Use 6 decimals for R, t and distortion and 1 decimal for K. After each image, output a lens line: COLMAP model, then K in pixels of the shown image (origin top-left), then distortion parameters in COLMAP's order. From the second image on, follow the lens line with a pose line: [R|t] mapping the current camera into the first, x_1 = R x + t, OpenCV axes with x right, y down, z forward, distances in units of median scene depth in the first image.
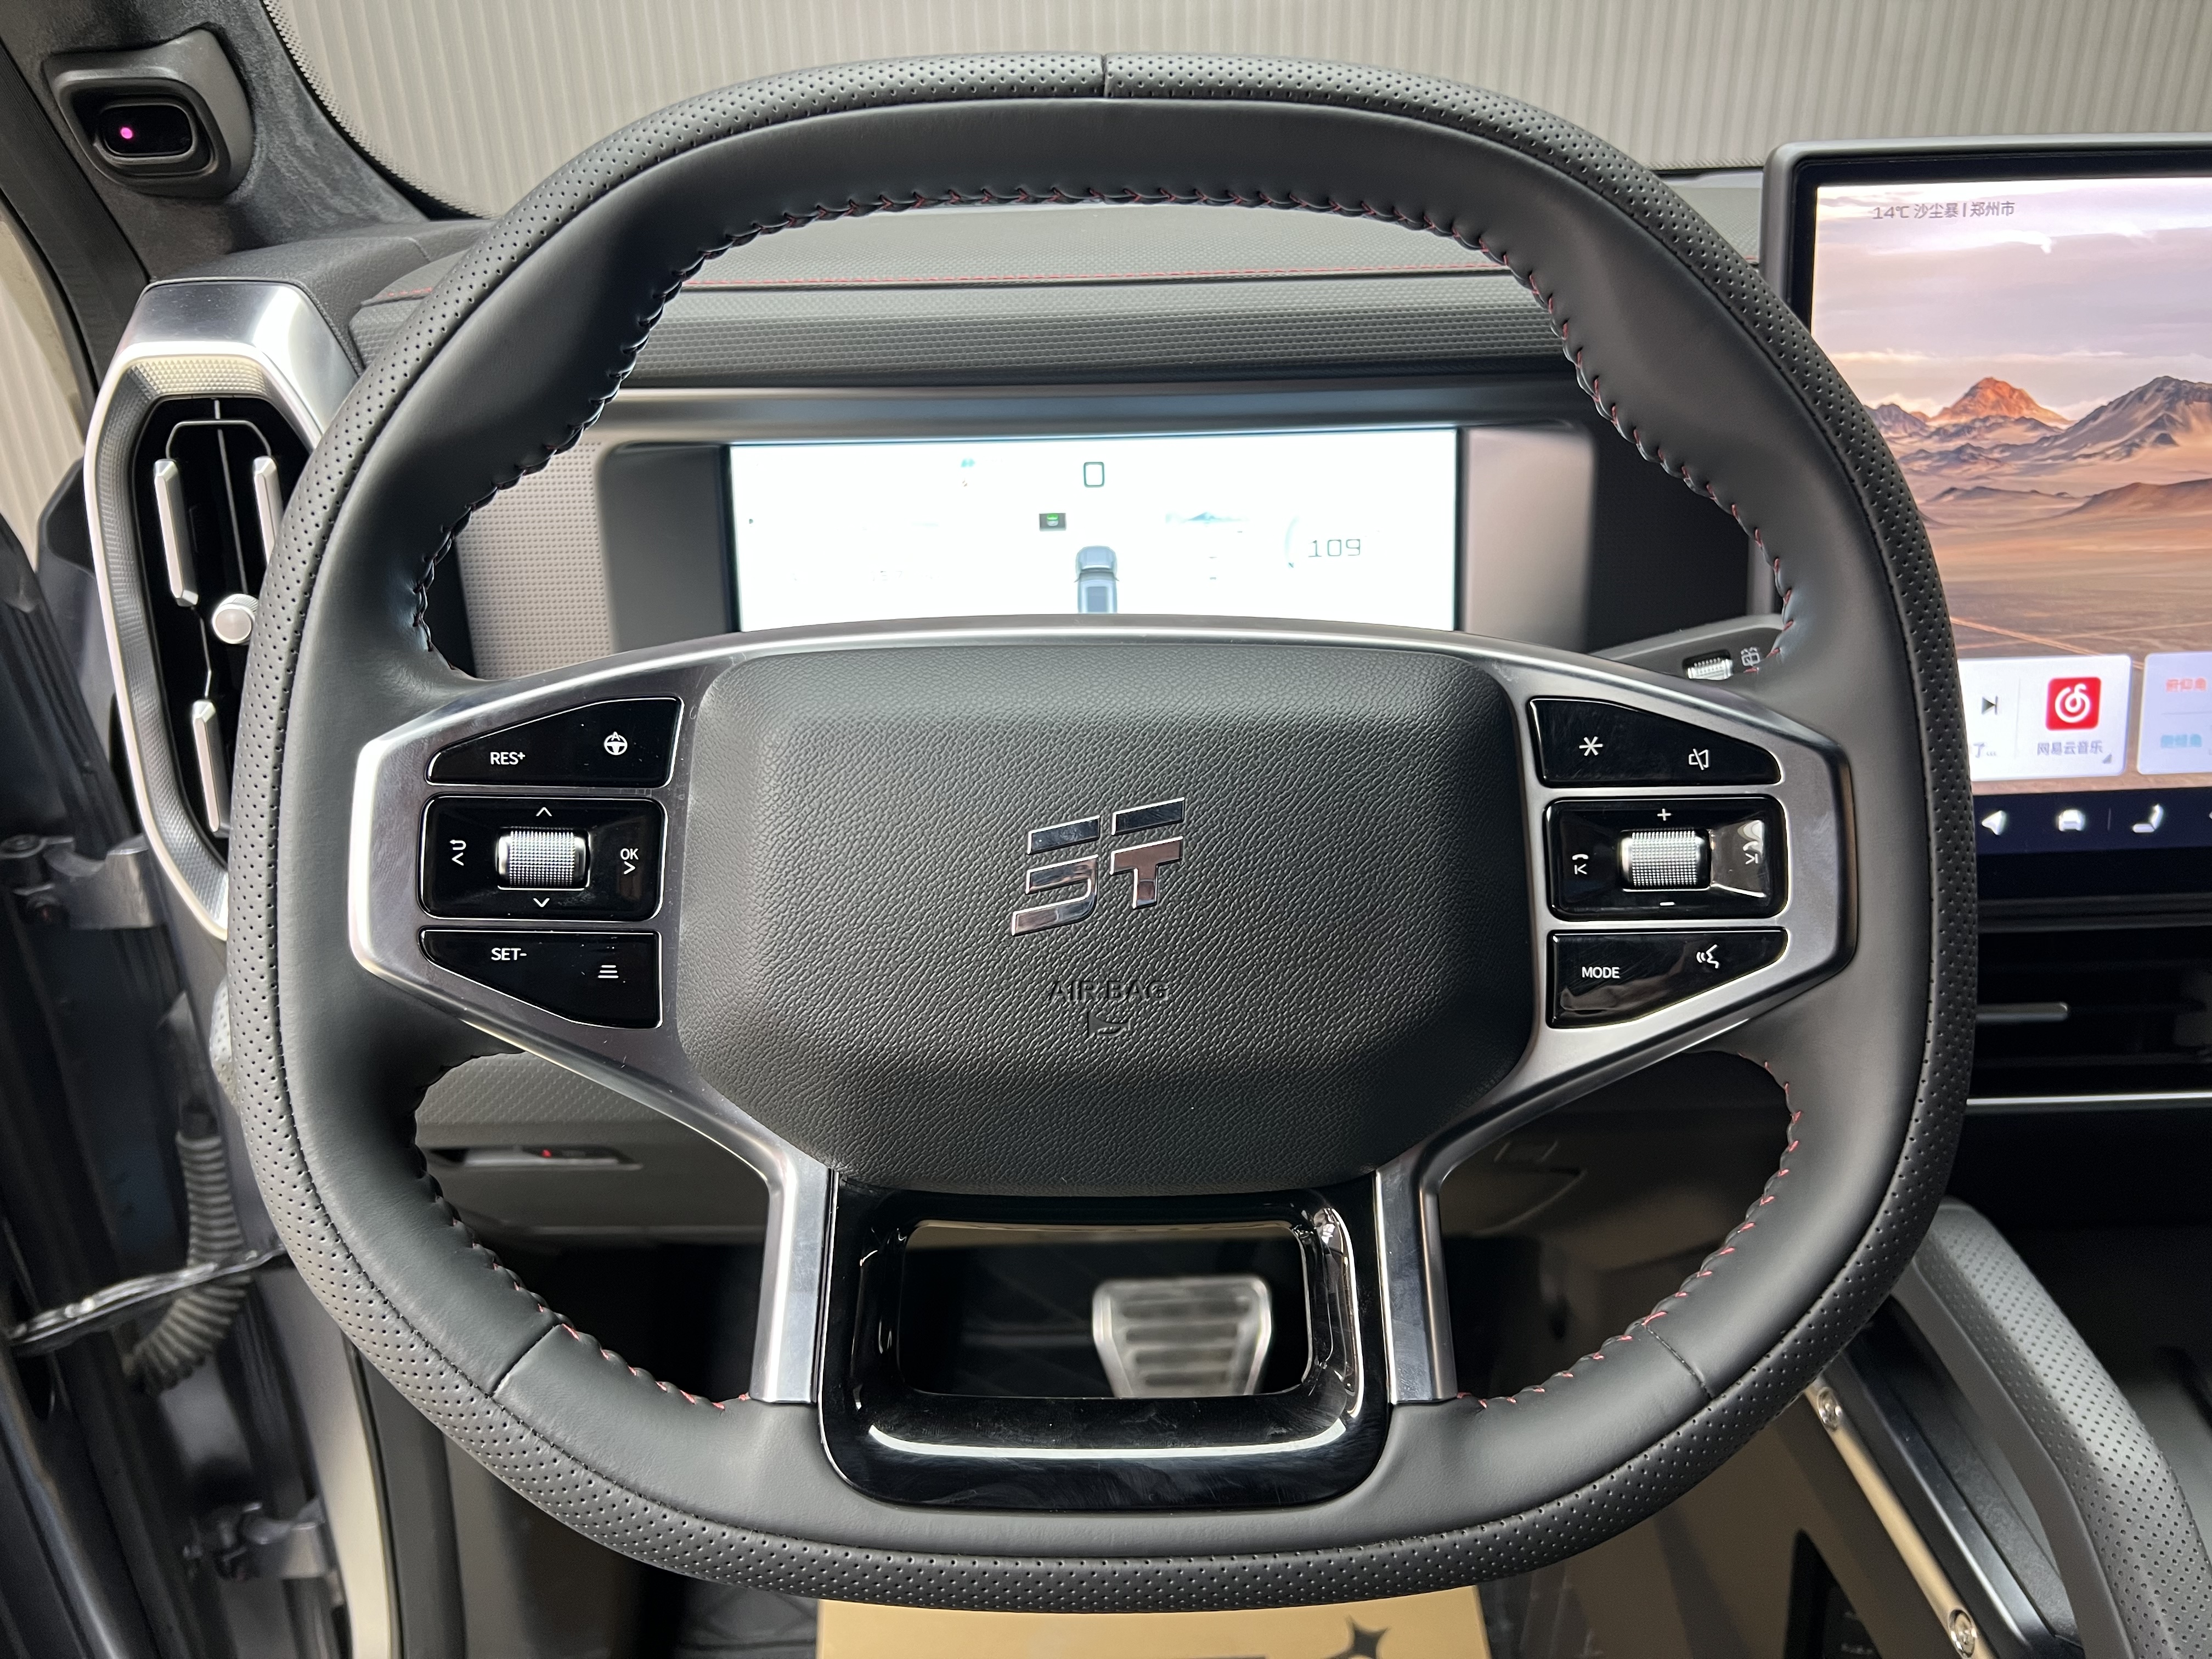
lens RADIAL K [[1709.6, 0, 1126.3], [0, 1709.6, 850.7], [0, 0, 1]] dist [0.041633, -0.062370]
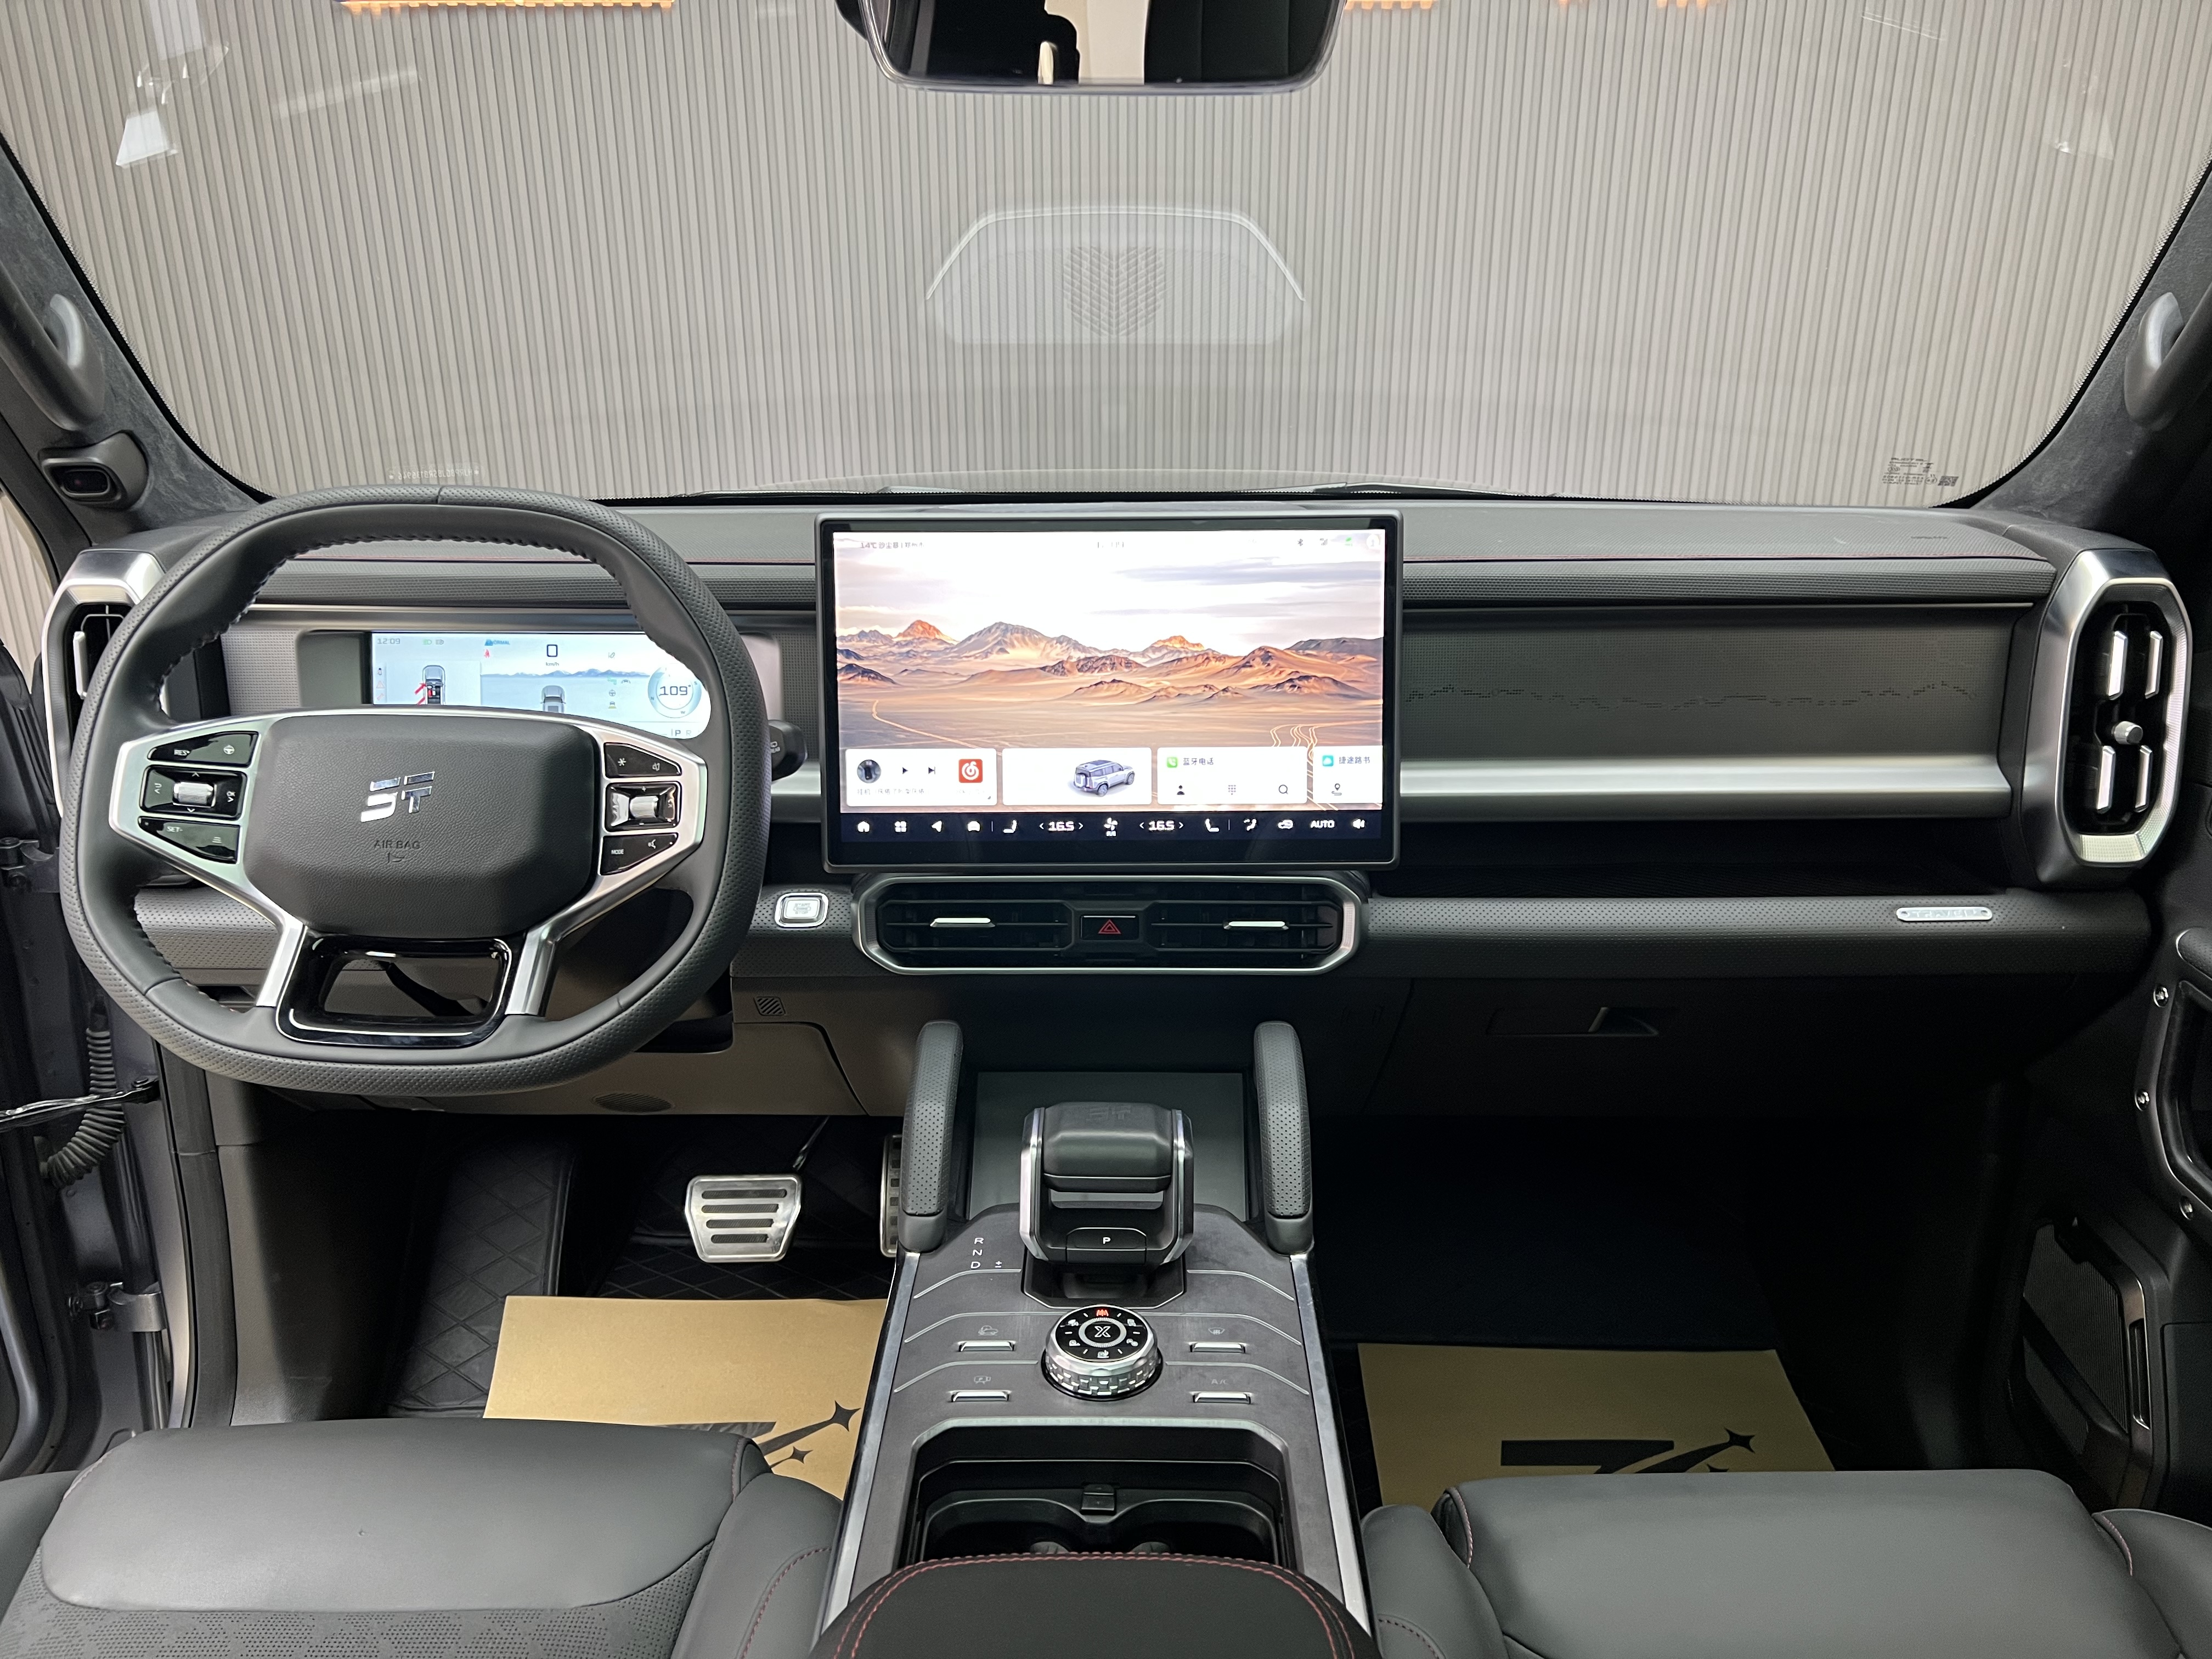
lens RADIAL K [[1709.6, 0, 1162.9], [0, 1709.6, 848.5], [0, 0, 1]] dist [0.041633, -0.062370]
pose [[0.999551, 0.029355, -0.005988, 0.822249], [-0.029832, 0.993602, -0.108931, 0.238438], [0.002752, 0.109061, 0.994031, -1.115185]]
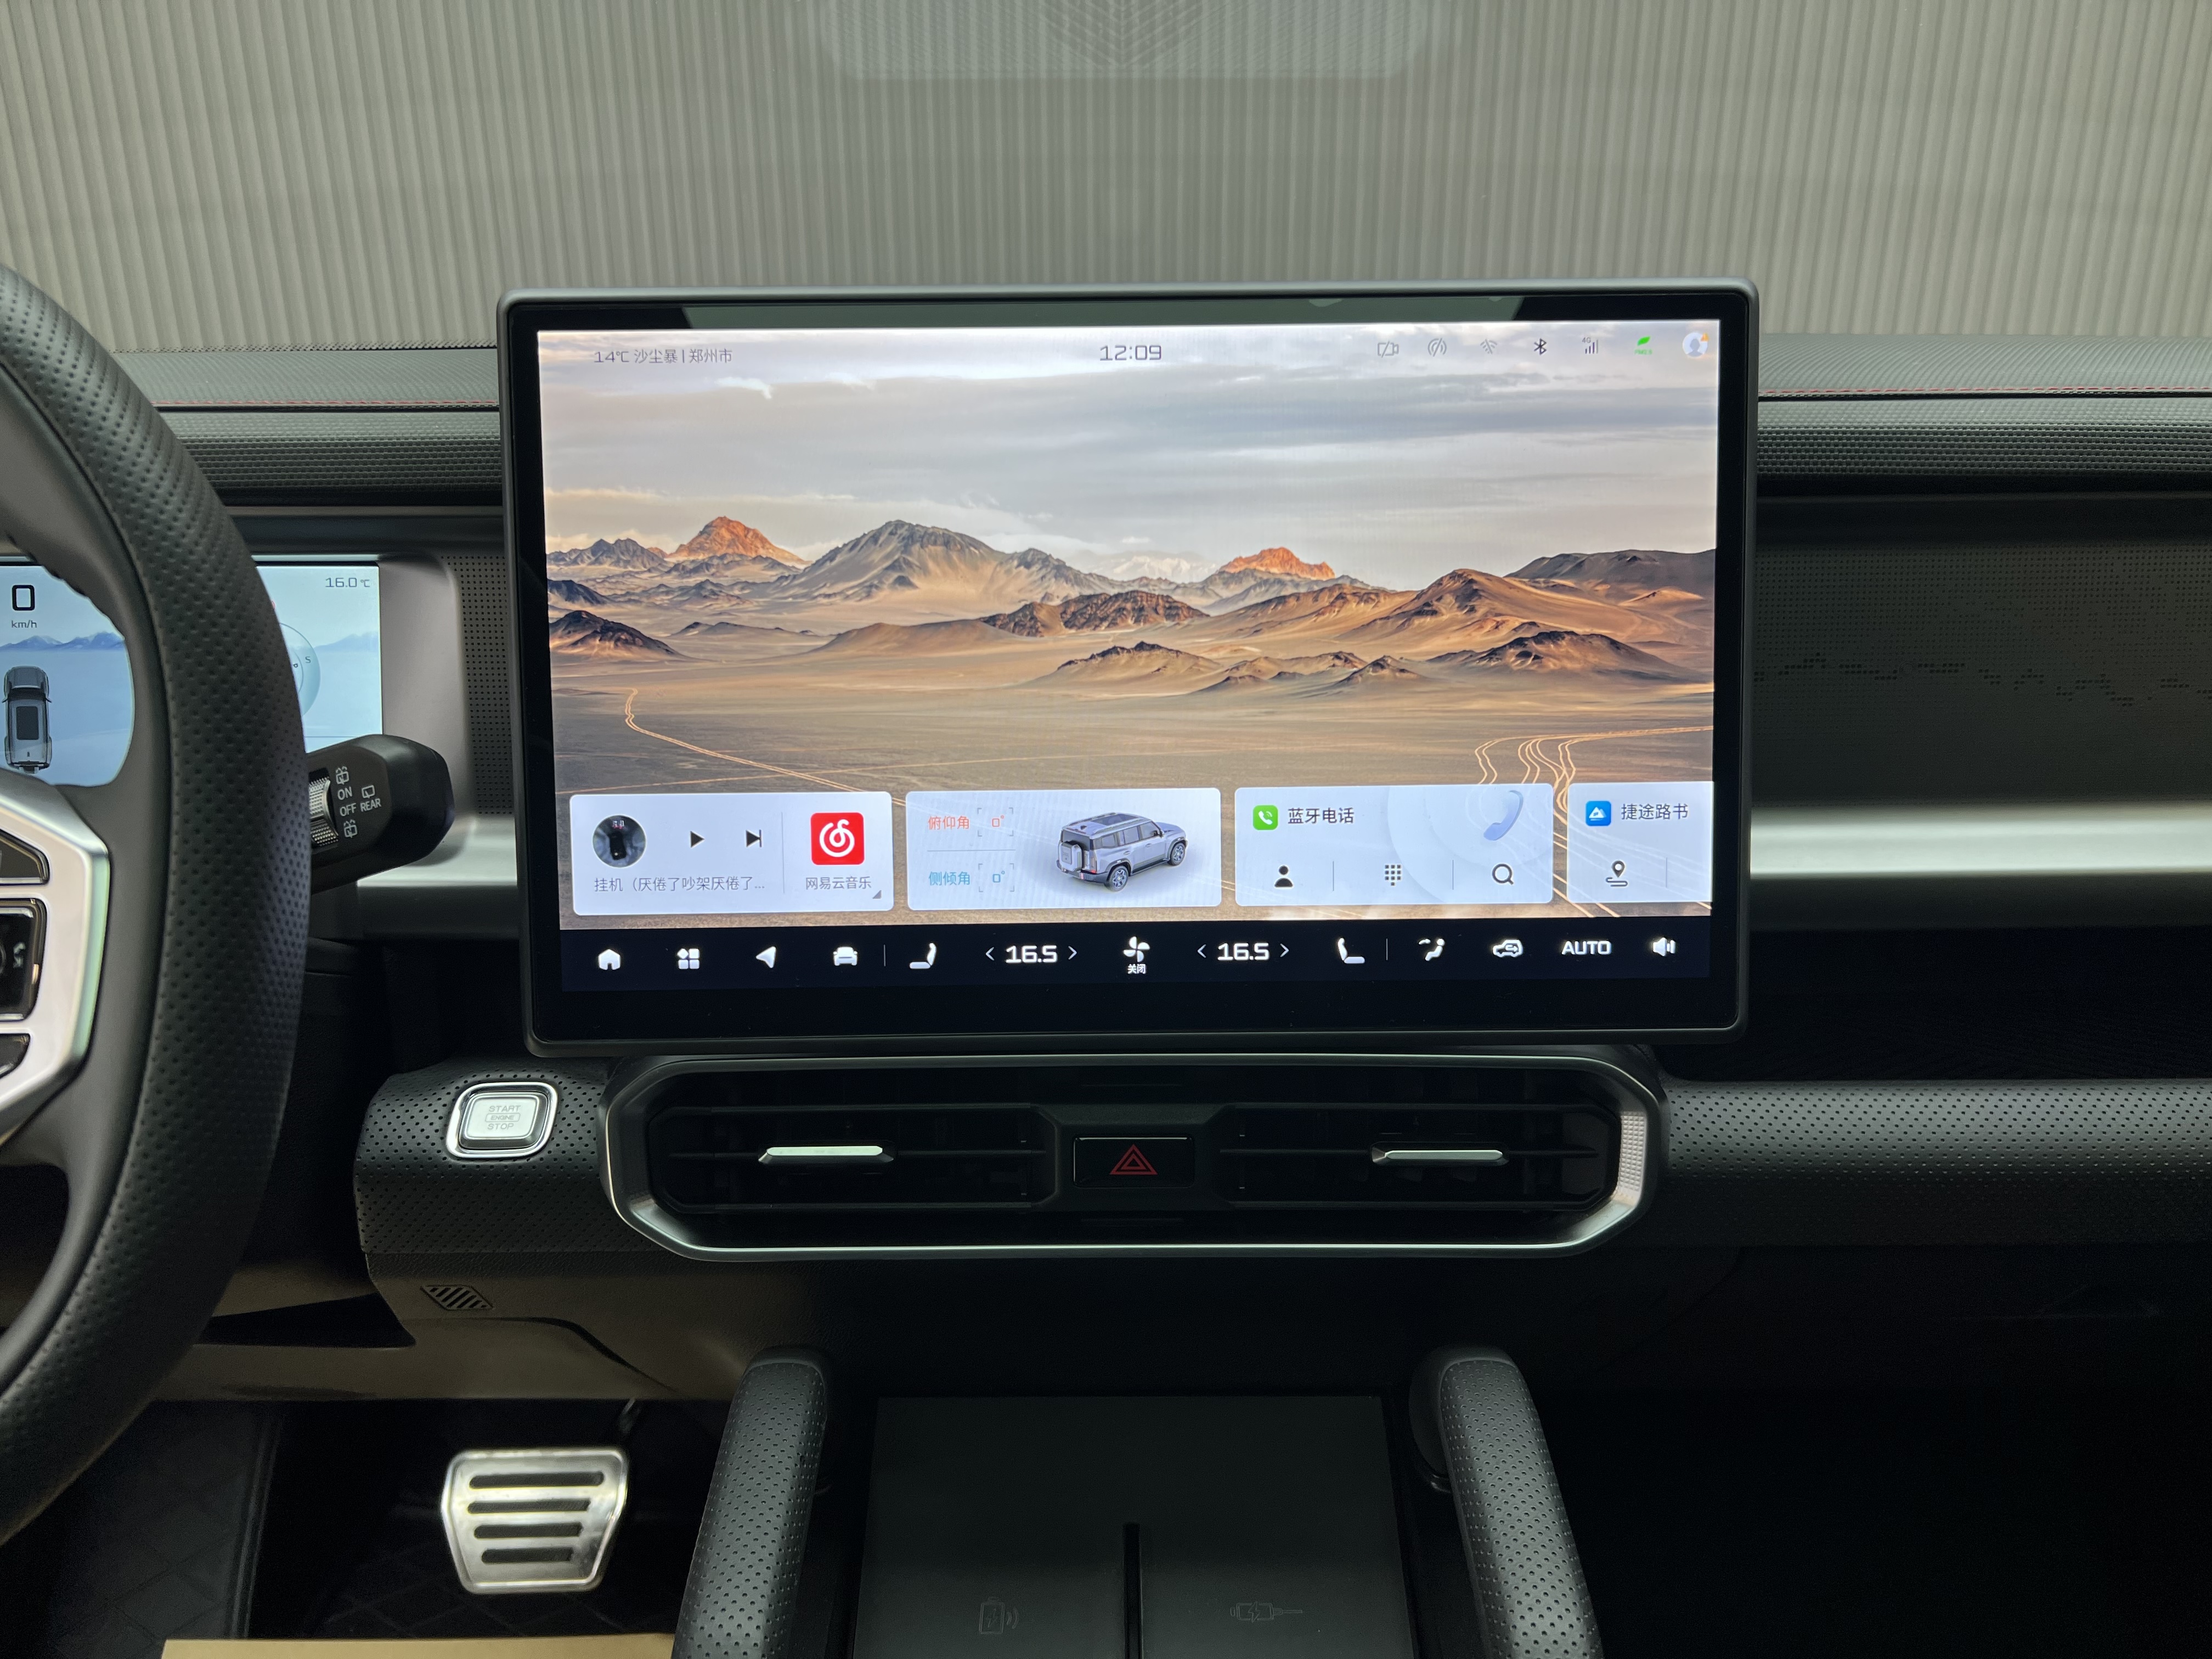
lens RADIAL K [[1709.6, 0, 1158.1], [0, 1709.6, 841.9], [0, 0, 1]] dist [0.041633, -0.062370]
pose [[0.999726, 0.023417, -0.000288, 0.754507], [-0.023306, 0.993660, -0.109983, 0.022146], [-0.002289, 0.109960, 0.993933, 0.009458]]
